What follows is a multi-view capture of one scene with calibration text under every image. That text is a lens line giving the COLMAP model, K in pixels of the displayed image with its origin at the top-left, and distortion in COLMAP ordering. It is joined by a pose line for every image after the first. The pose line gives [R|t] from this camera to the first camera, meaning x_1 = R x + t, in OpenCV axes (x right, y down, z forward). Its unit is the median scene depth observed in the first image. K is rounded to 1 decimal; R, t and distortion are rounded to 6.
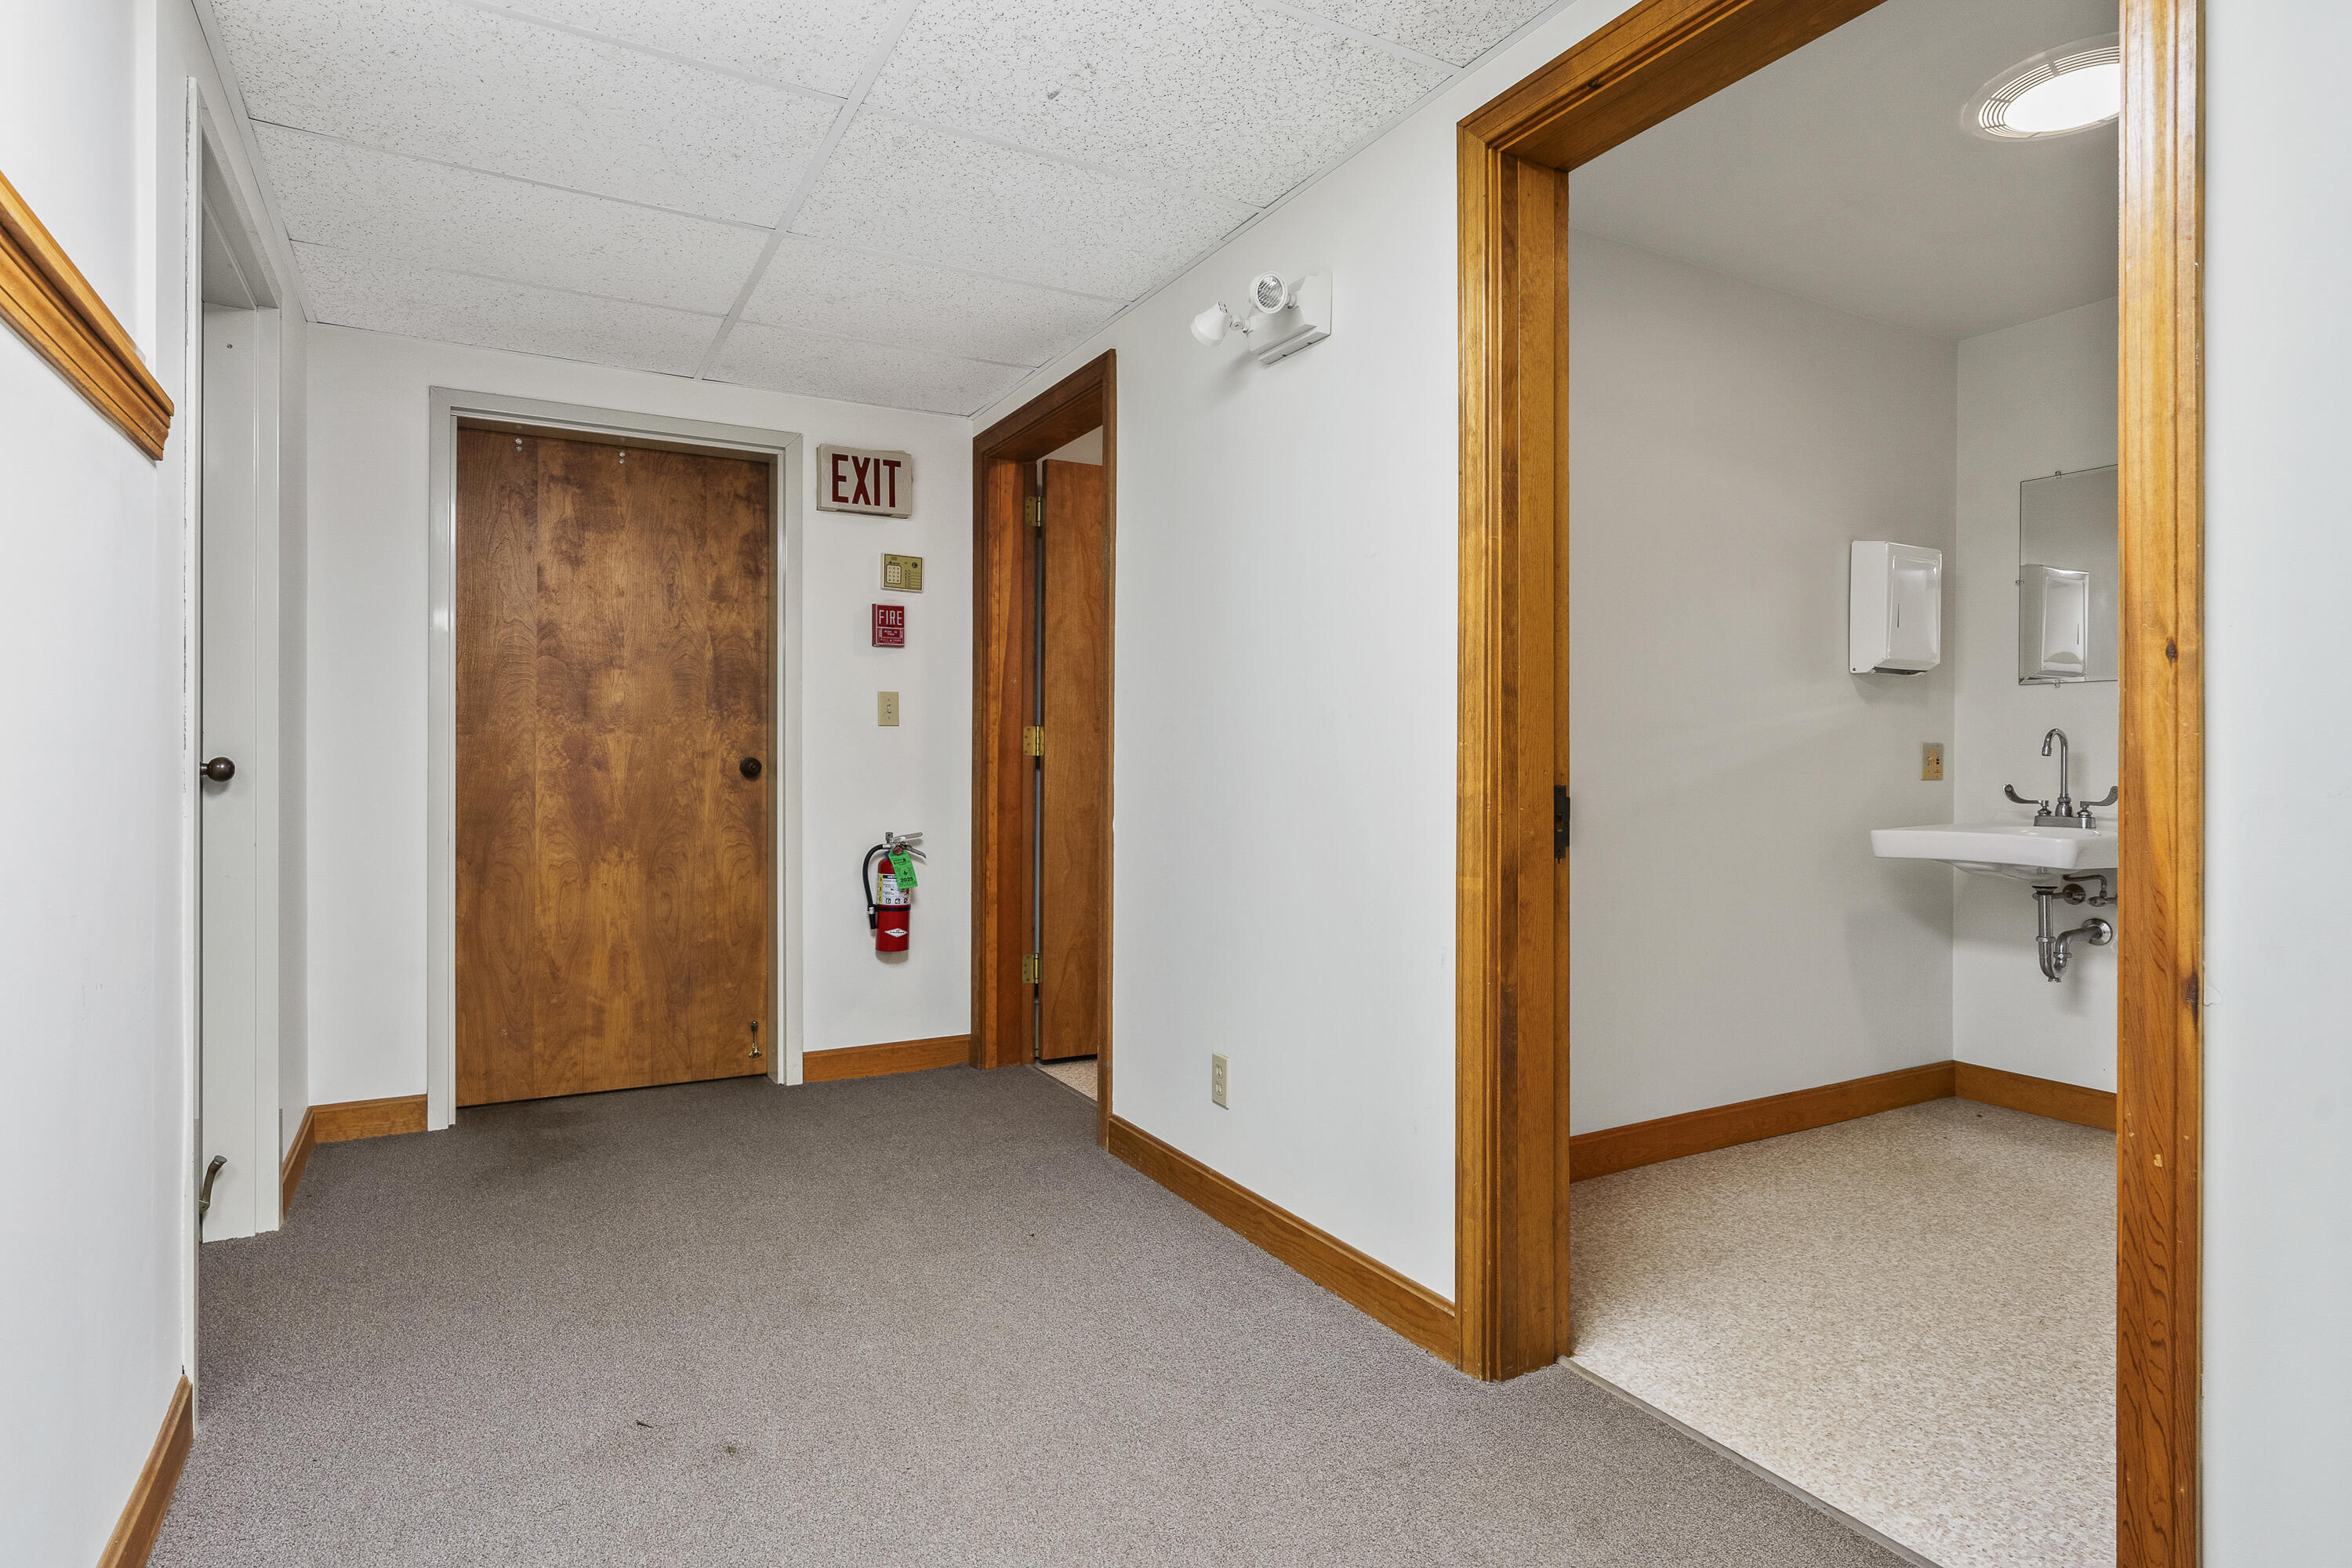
lens RADIAL K [[1197.7, 0, 1140.3], [0, 1197.7, 772.4], [0, 0, 1]] dist [-0.003309, 0.000217]
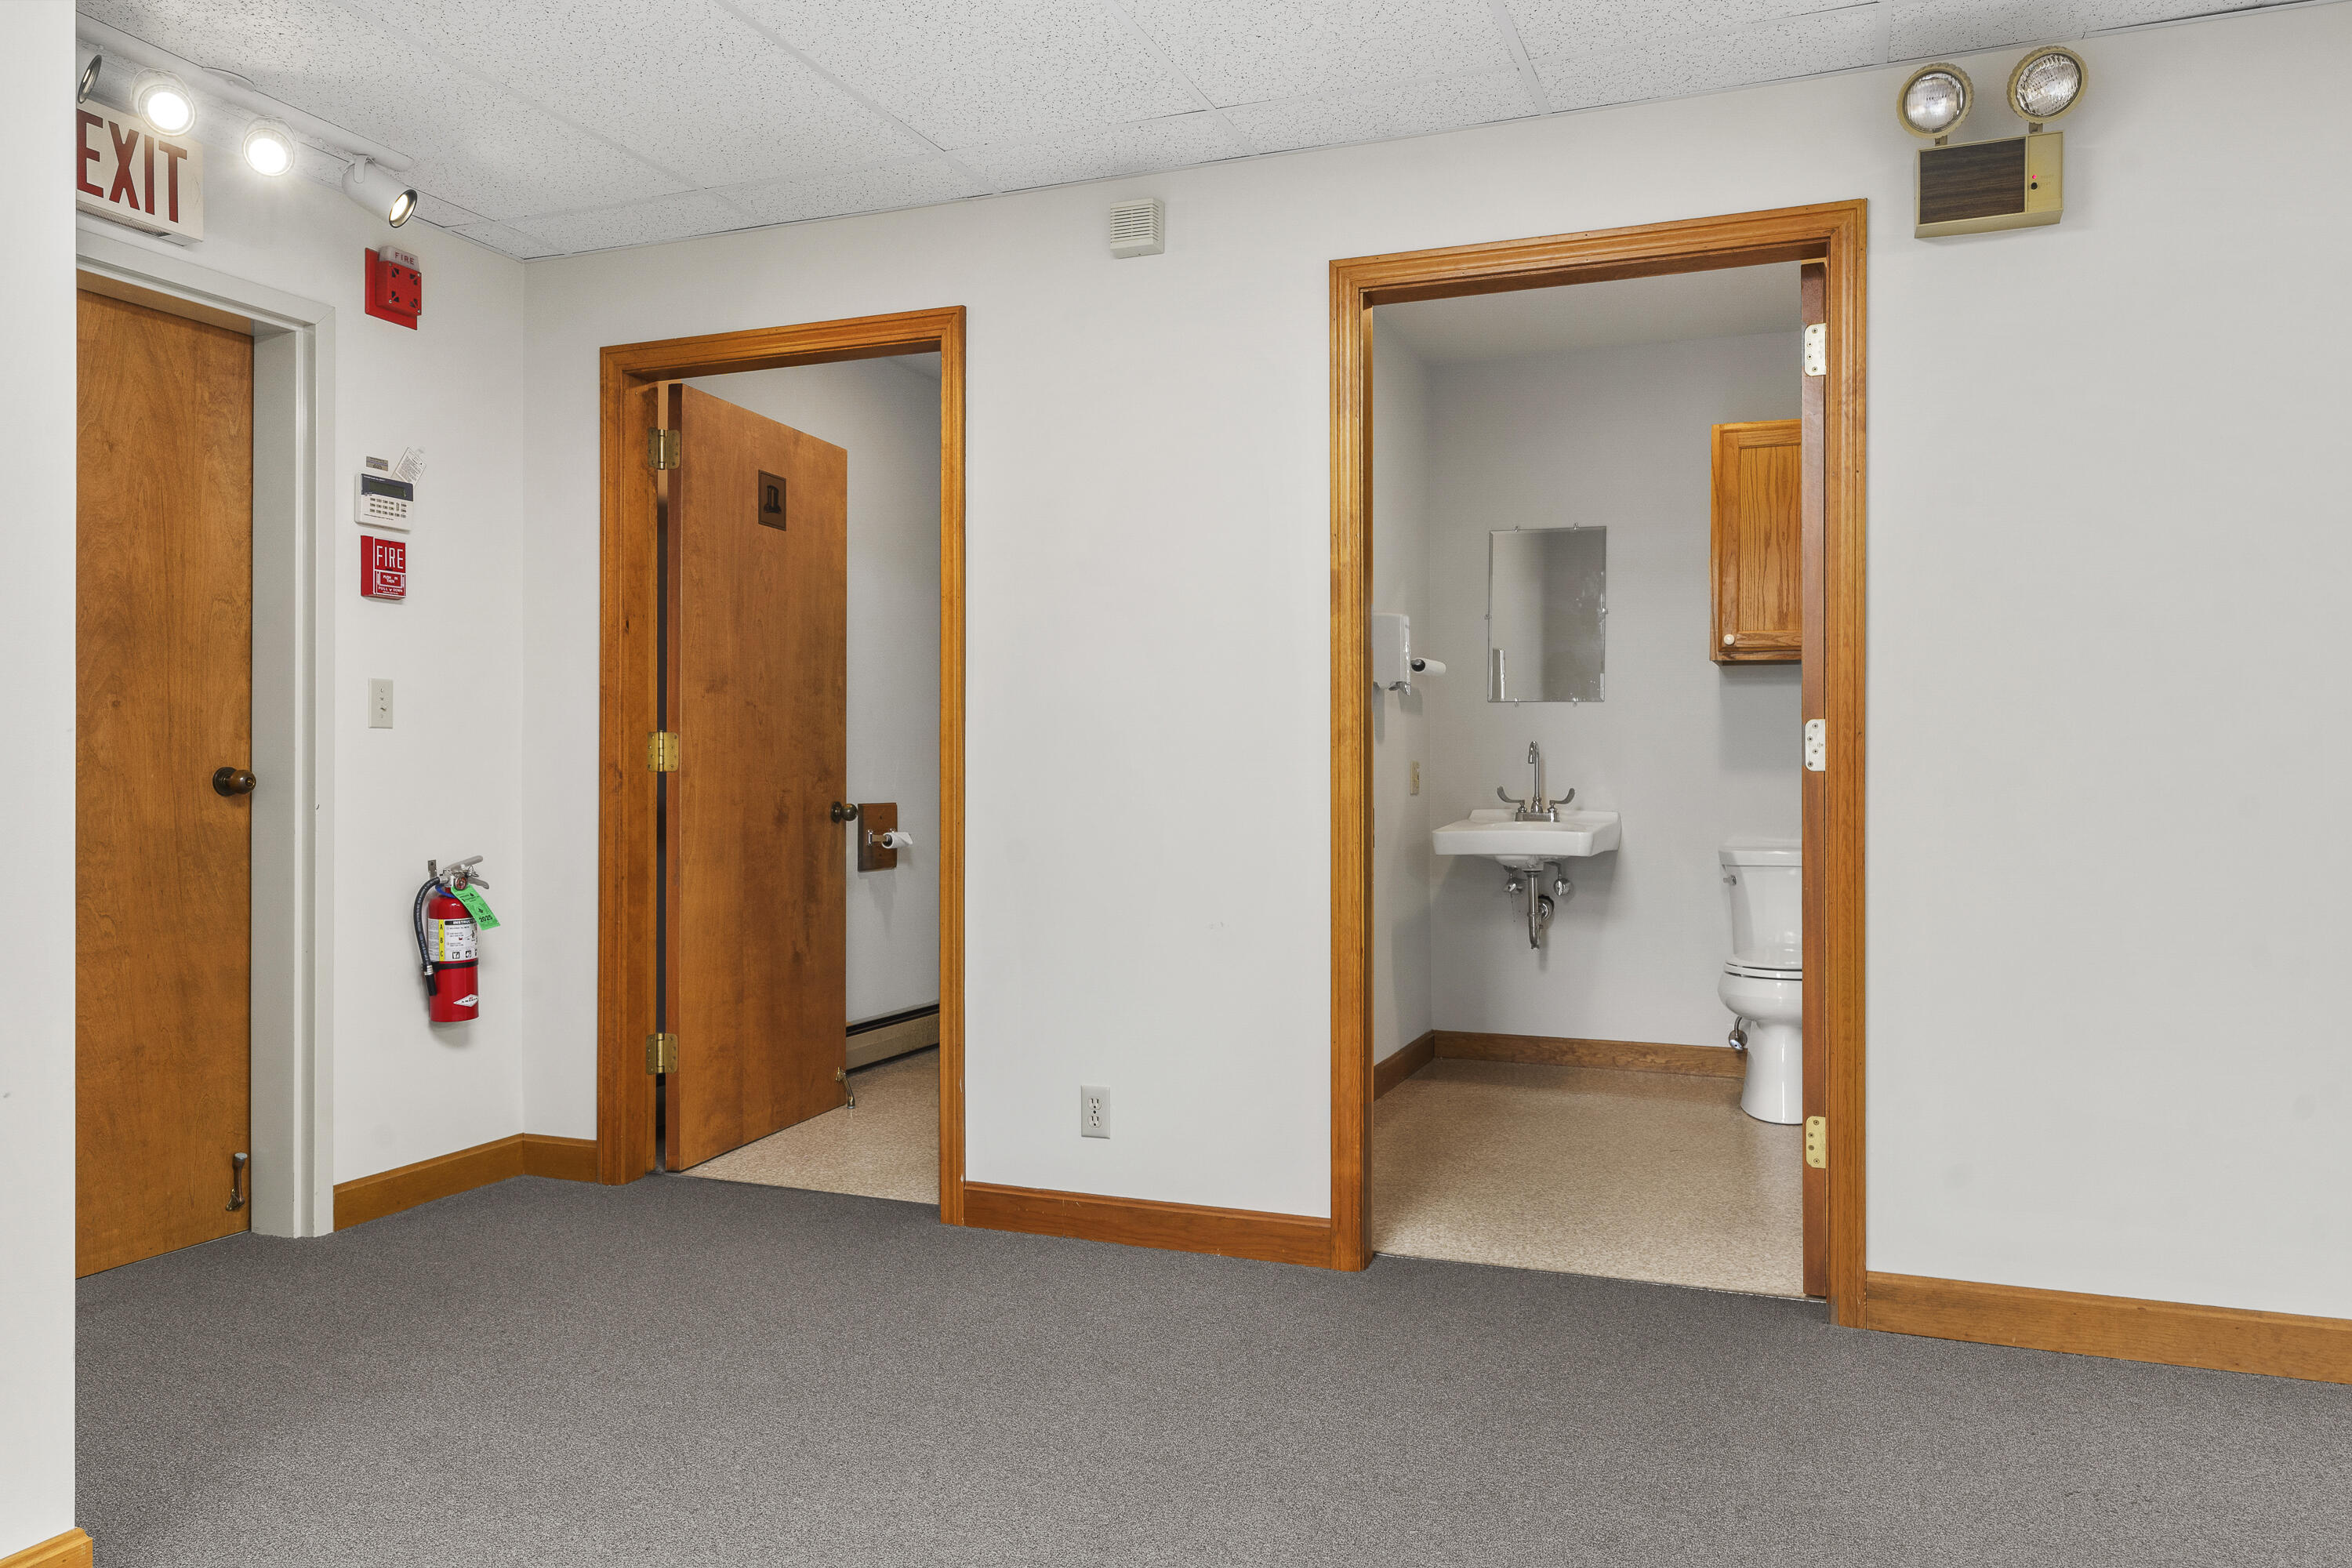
lens RADIAL K [[1666.2, 0, 1185.4], [0, 1666.2, 778.9], [0, 0, 1]] dist [0.005952, 0.006785]
pose [[0.763265, -0.003269, 0.646077, -0.554349], [-0.003601, 0.999950, 0.009314, -0.011370], [-0.646075, -0.009436, 0.763215, -0.060450]]
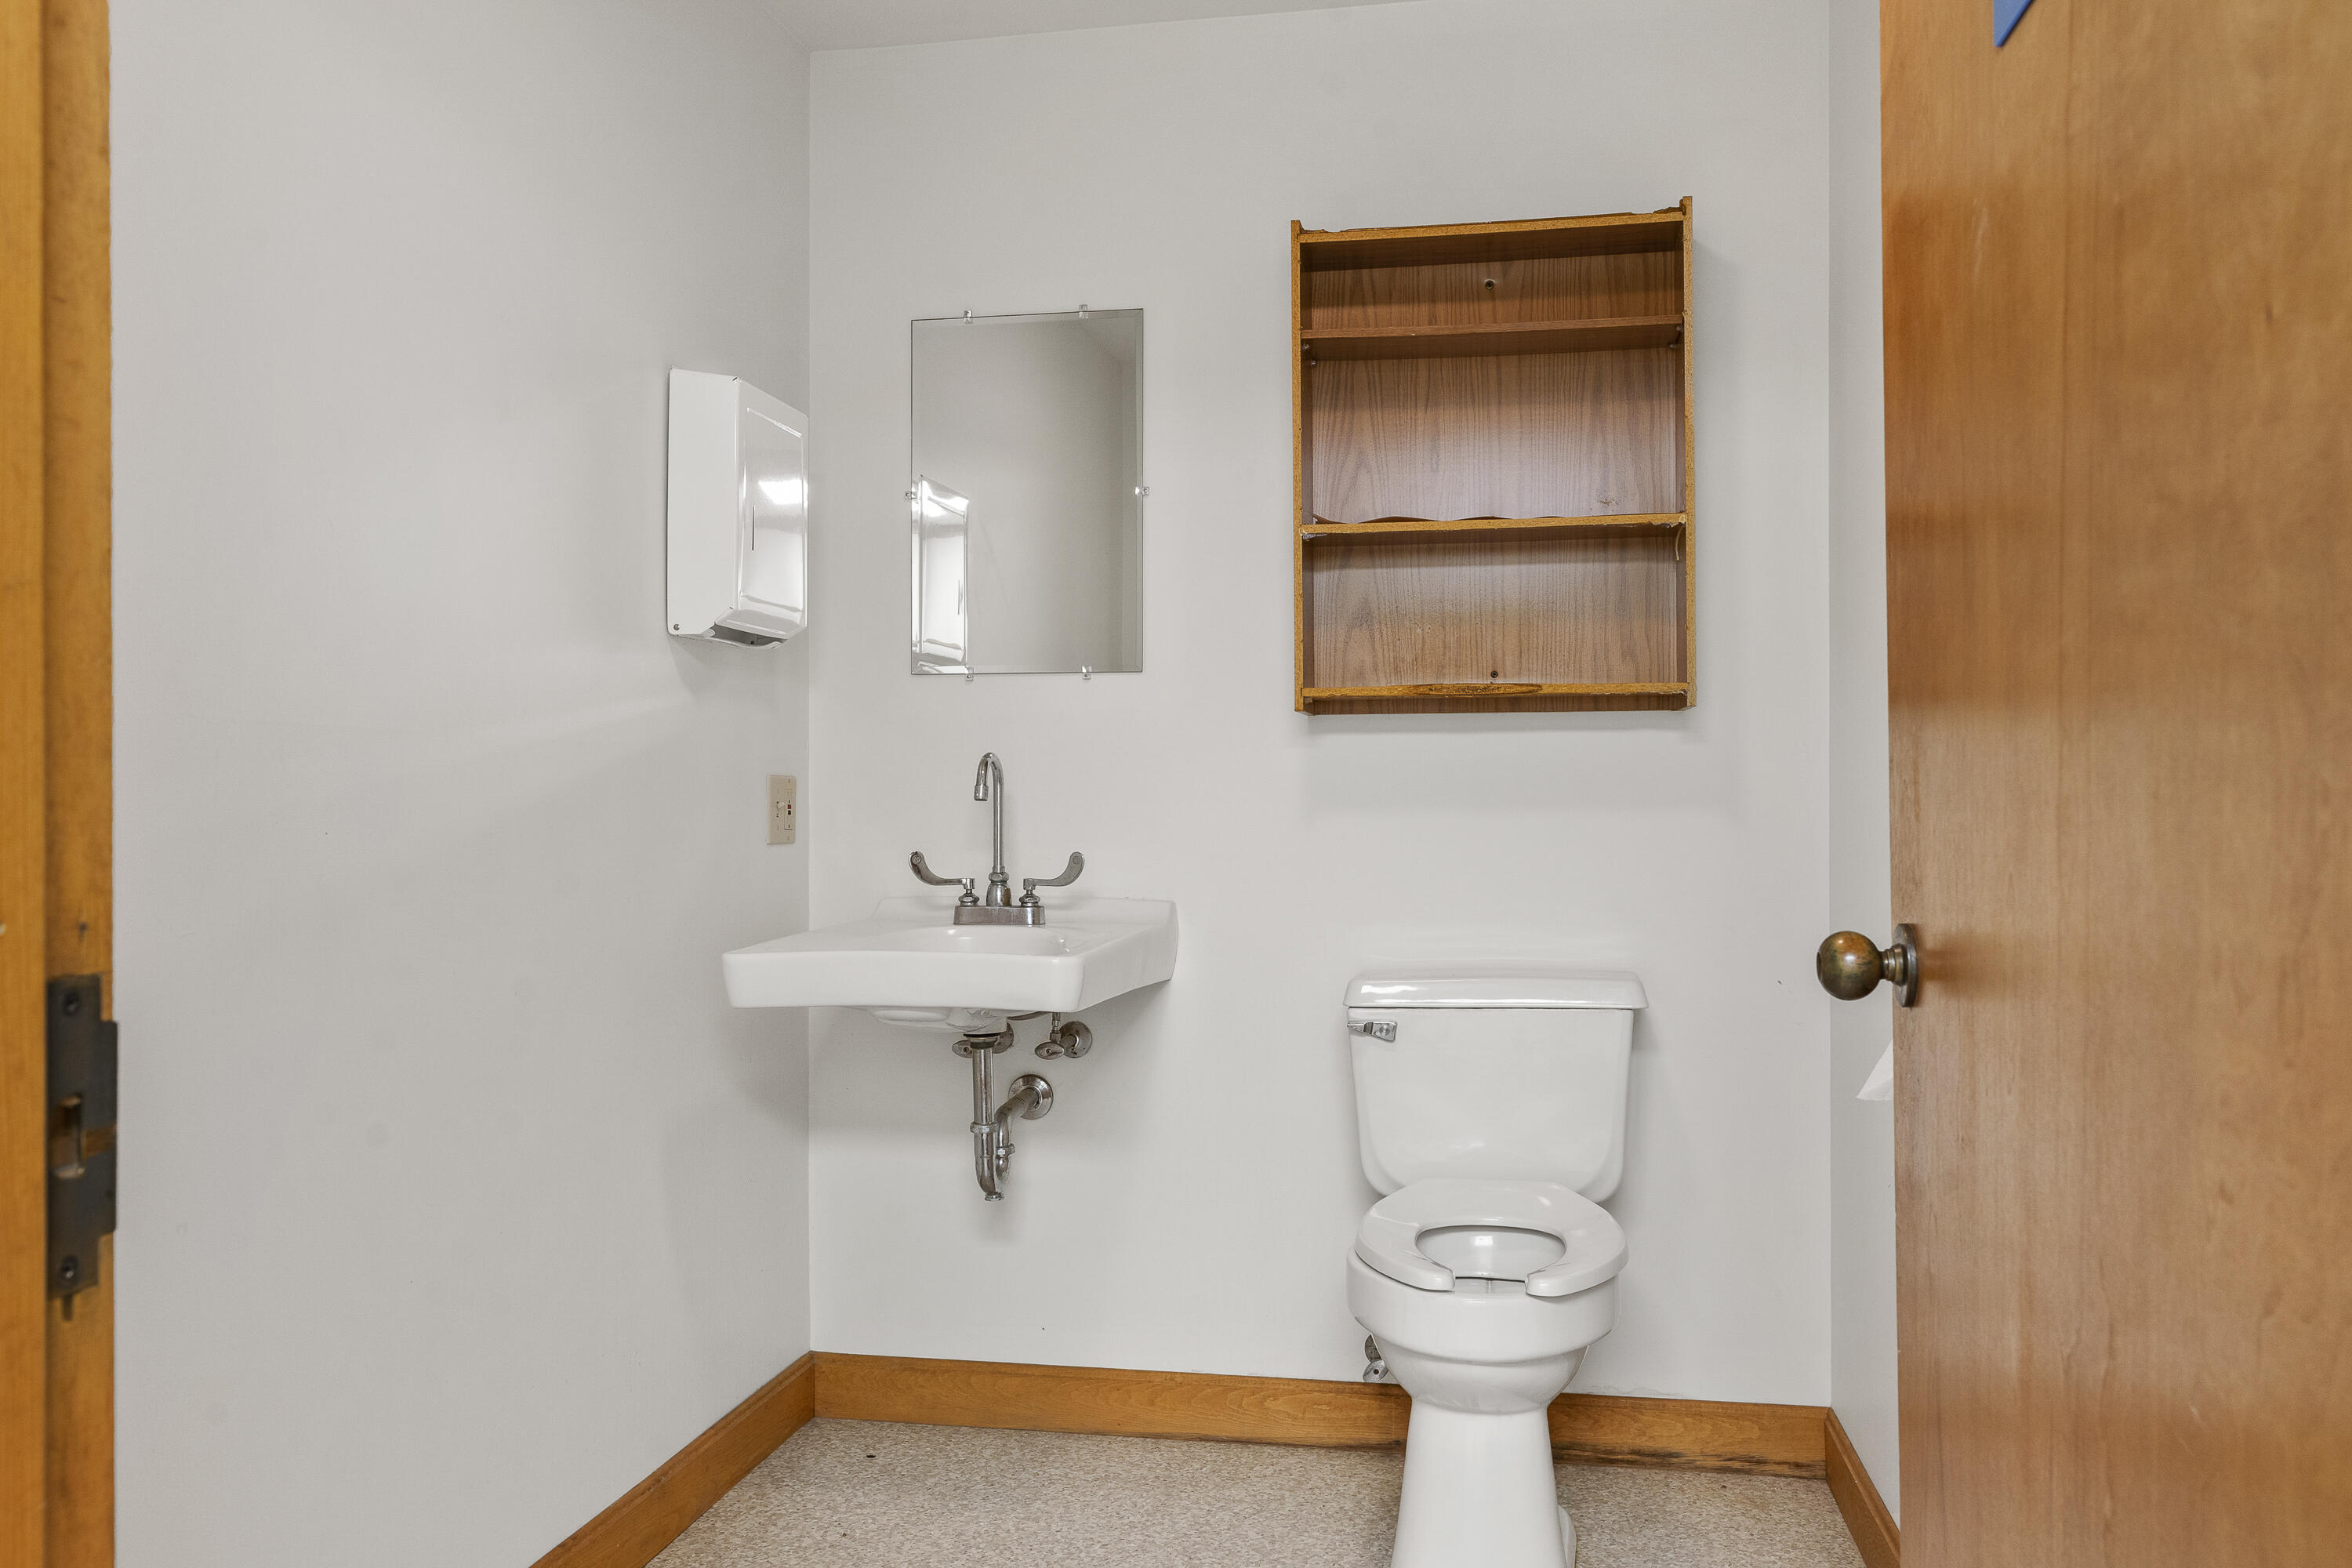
lens RADIAL K [[1943.7, 0, 1236.5], [0, 1943.7, 793.3], [0, 0, 1]] dist [0.018659, -0.007769]
pose [[0.616932, -0.000564, 0.787016, 0.100908], [0.007295, 0.999961, -0.005002, -0.011008], [-0.786983, 0.008827, 0.616912, 0.309650]]
